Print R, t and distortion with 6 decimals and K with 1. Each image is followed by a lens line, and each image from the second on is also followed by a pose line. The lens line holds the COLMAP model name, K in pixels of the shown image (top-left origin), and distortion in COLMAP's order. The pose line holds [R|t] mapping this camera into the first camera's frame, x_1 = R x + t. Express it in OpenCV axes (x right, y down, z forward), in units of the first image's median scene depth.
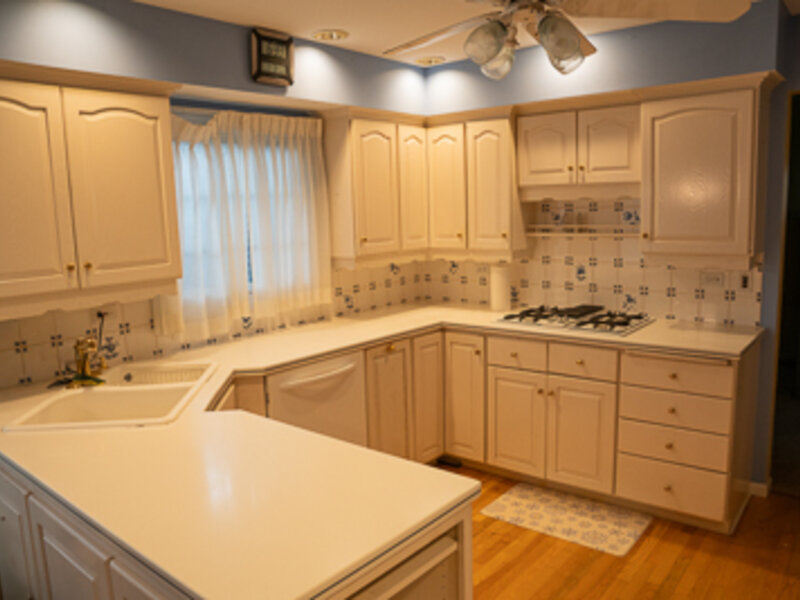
lens RADIAL K [[652.8, 0, 400.0], [0, 652.8, 300.0], [0, 0, 1]] dist [-0.085499, 0.010556]
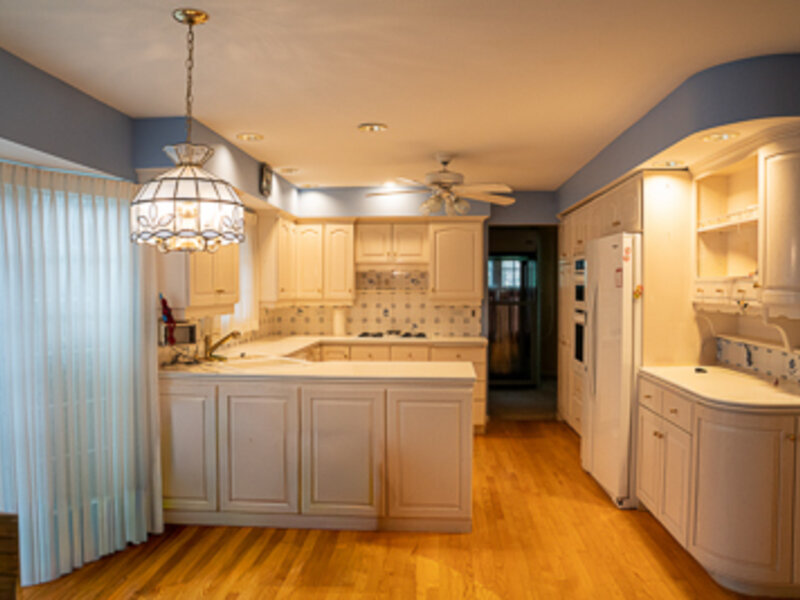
lens RADIAL K [[629.3, 0, 400.0], [0, 629.3, 300.0], [0, 0, 1]] dist [-0.248652, 0.267173]
pose [[0.807326, 0.022507, 0.589676, -0.717289], [0.056025, 0.991835, -0.114560, 0.125683], [-0.587440, 0.125524, 0.799474, -0.407716]]
